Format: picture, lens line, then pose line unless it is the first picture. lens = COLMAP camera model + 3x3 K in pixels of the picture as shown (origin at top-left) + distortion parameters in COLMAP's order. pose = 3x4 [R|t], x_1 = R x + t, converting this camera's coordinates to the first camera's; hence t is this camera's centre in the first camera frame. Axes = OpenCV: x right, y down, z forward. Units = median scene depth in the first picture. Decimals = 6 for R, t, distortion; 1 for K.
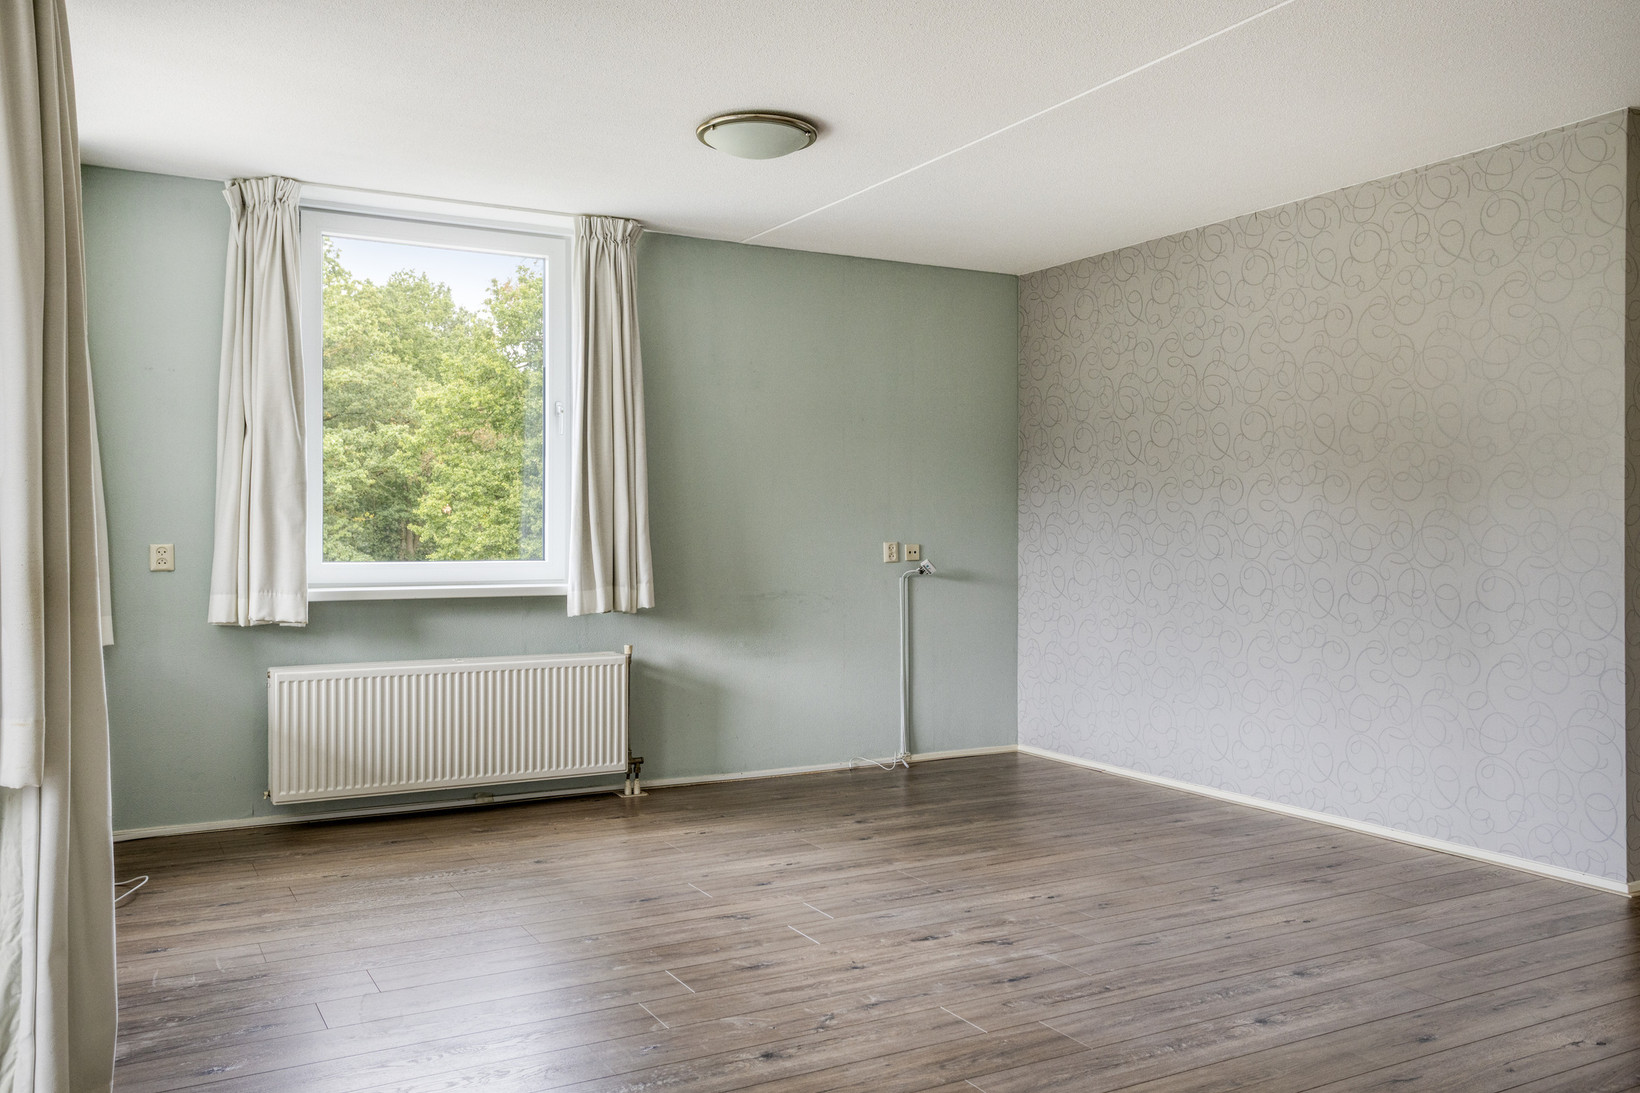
lens RADIAL K [[1298.6, 0, 801.7], [0, 1298.6, 543.2], [0, 0, 1]] dist [-0.013247, 0.049463]
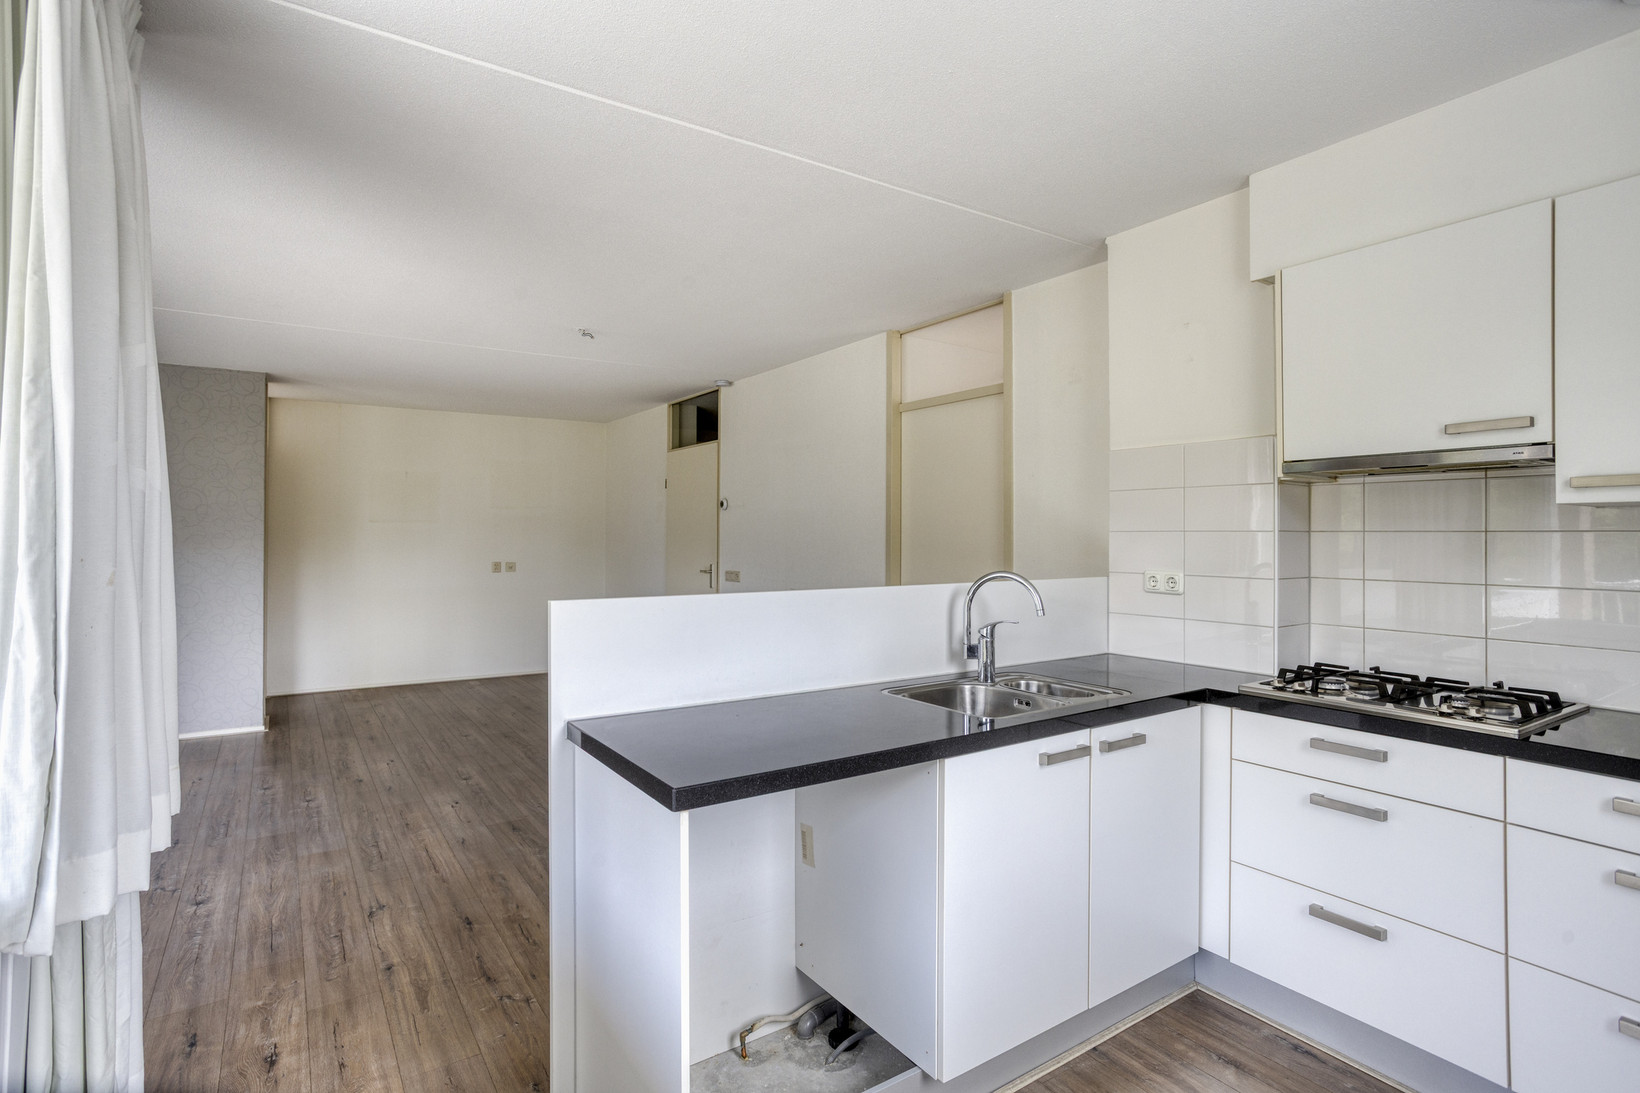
lens RADIAL K [[812.7, 0, 807.2], [0, 812.7, 534.4], [0, 0, 1]] dist [-0.065218, 0.046811]
pose [[-0.088366, 0.002044, 0.996086, -0.867042], [0.002497, 0.999995, -0.001830, -0.061381], [-0.996085, 0.002326, -0.088370, 0.234587]]
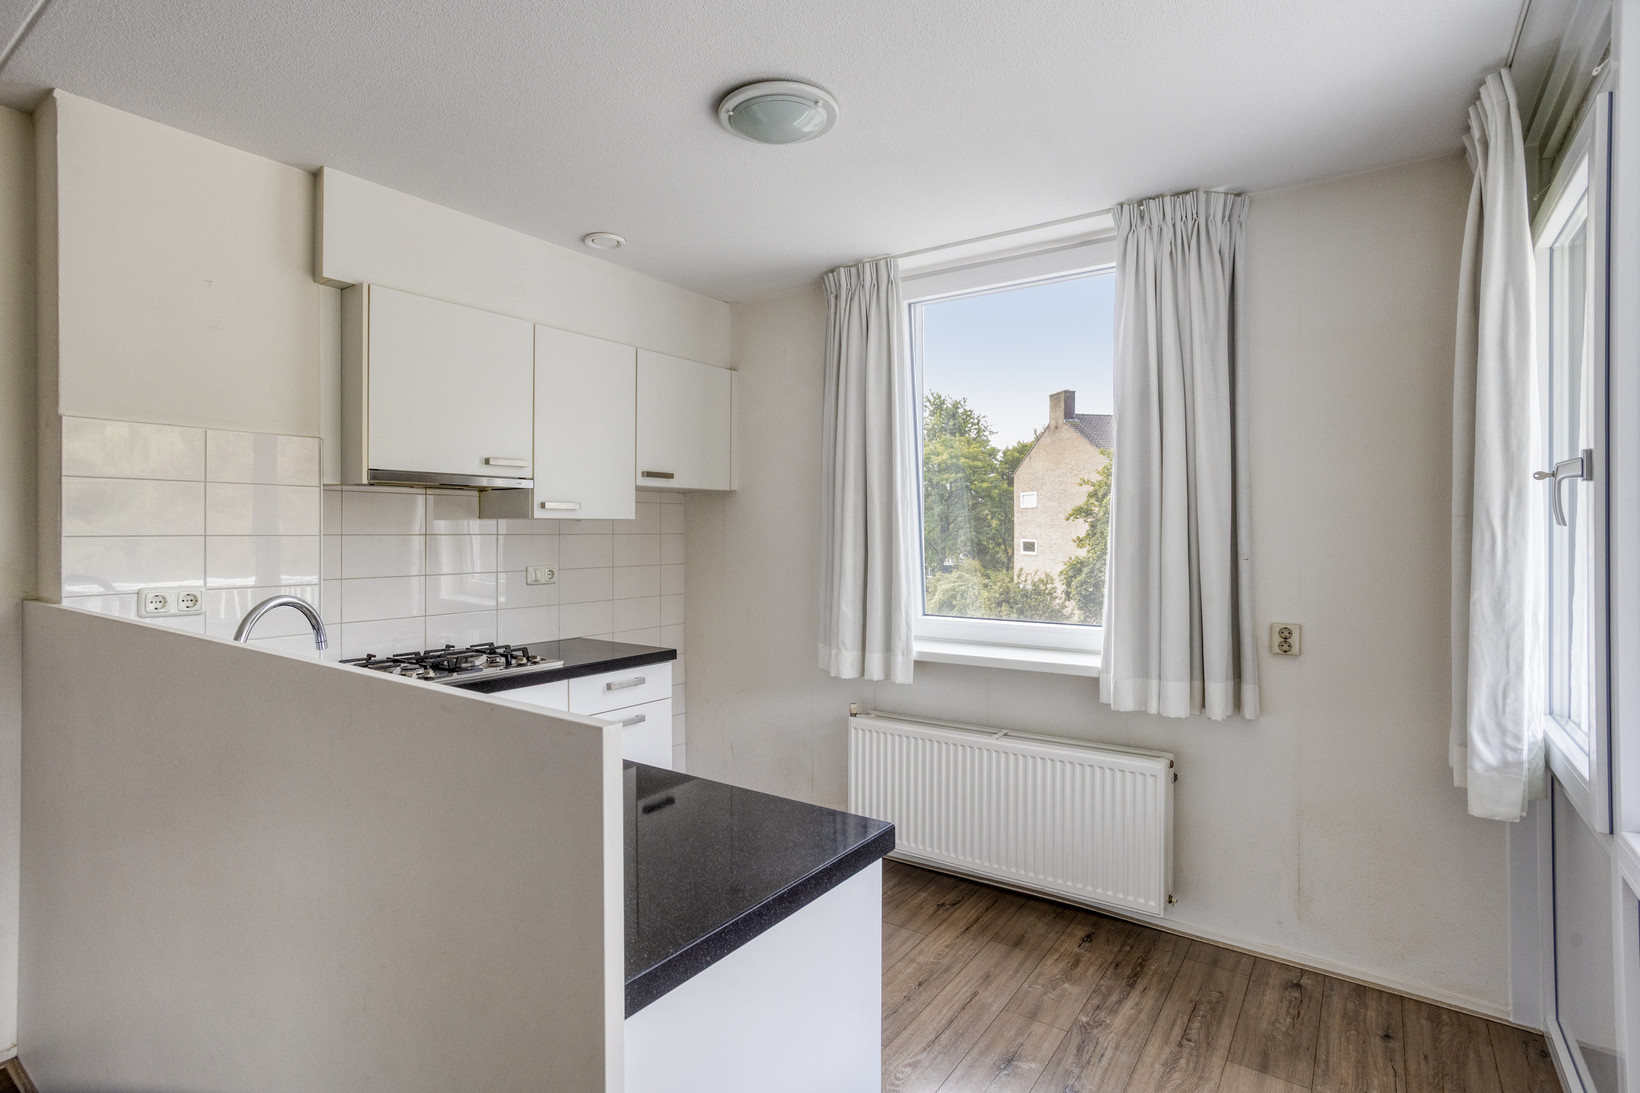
lens RADIAL K [[812.7, 0, 807.2], [0, 812.7, 534.4], [0, 0, 1]] dist [-0.065218, 0.046811]
pose [[-0.903090, 0.002745, -0.429442, -0.308152], [-0.001802, 0.999947, 0.010180, -0.073220], [0.429447, 0.009967, -0.903037, 0.563915]]
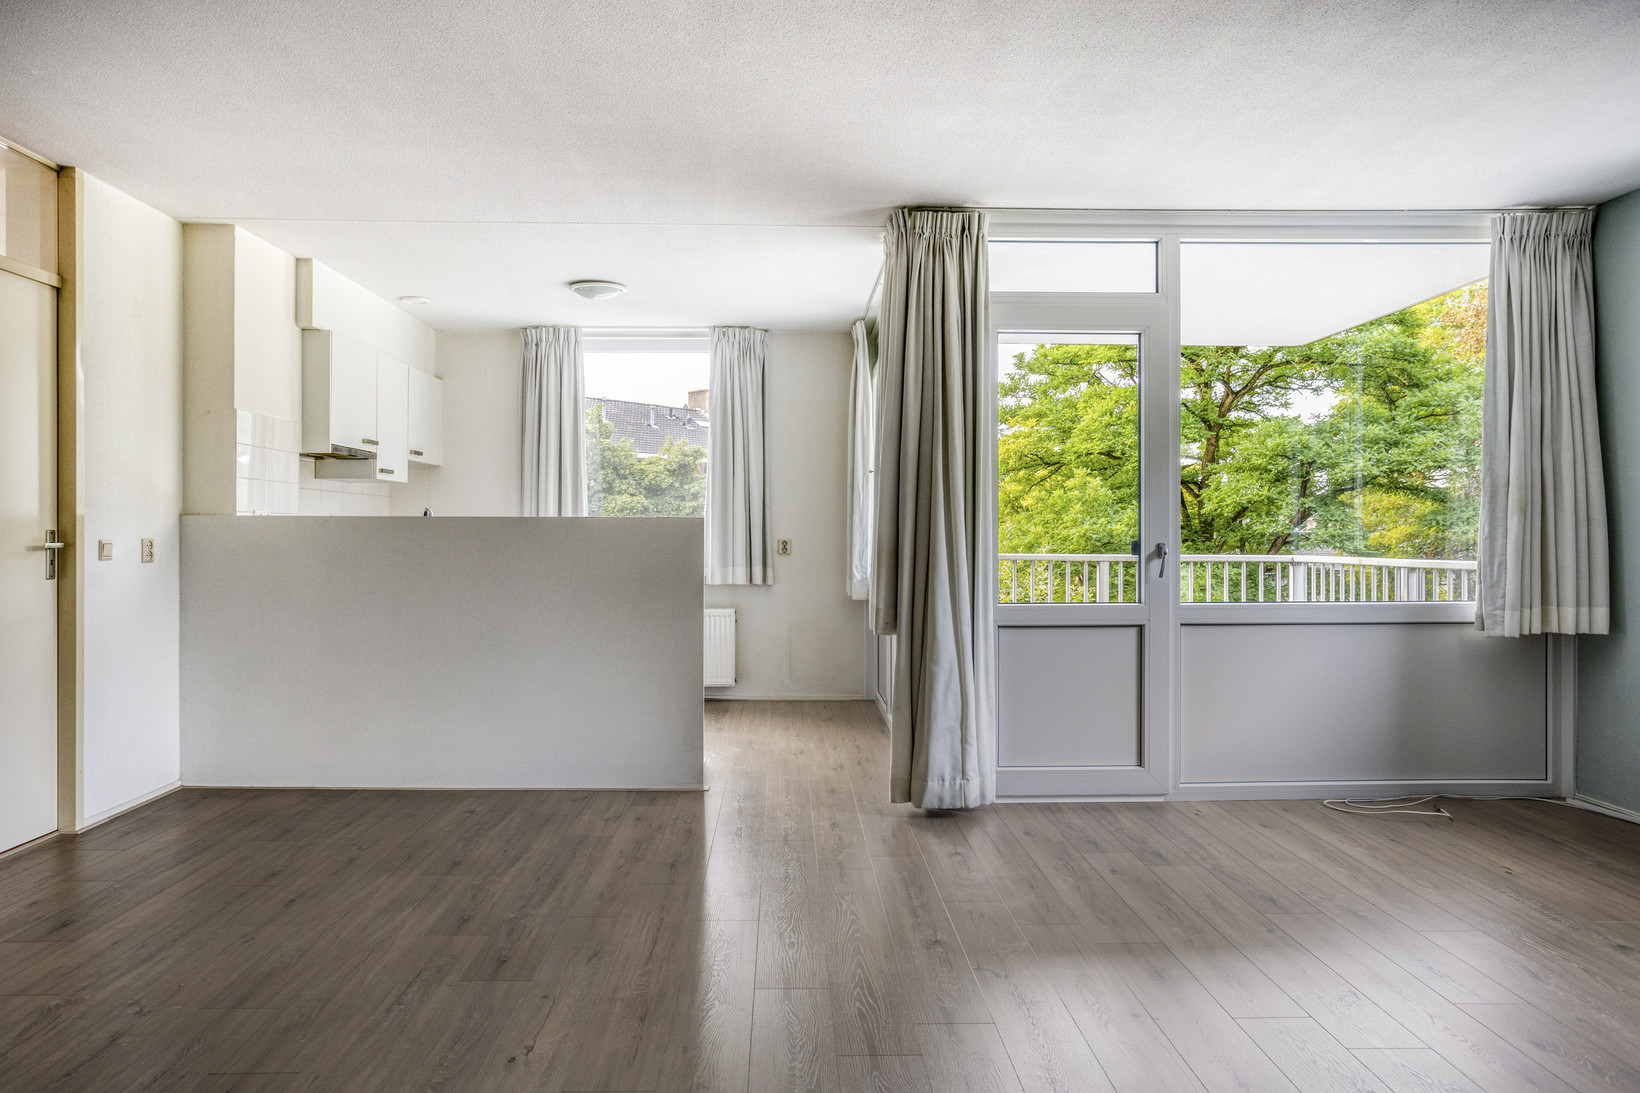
lens RADIAL K [[1082.6, 0, 809.8], [0, 1082.6, 533.4], [0, 0, 1]] dist [-0.039509, 0.061606]
pose [[-0.457444, 0.000651, -0.889238, 0.750584], [-0.006247, 0.999973, 0.003946, -0.007528], [0.889217, 0.007360, -0.457427, 1.058716]]
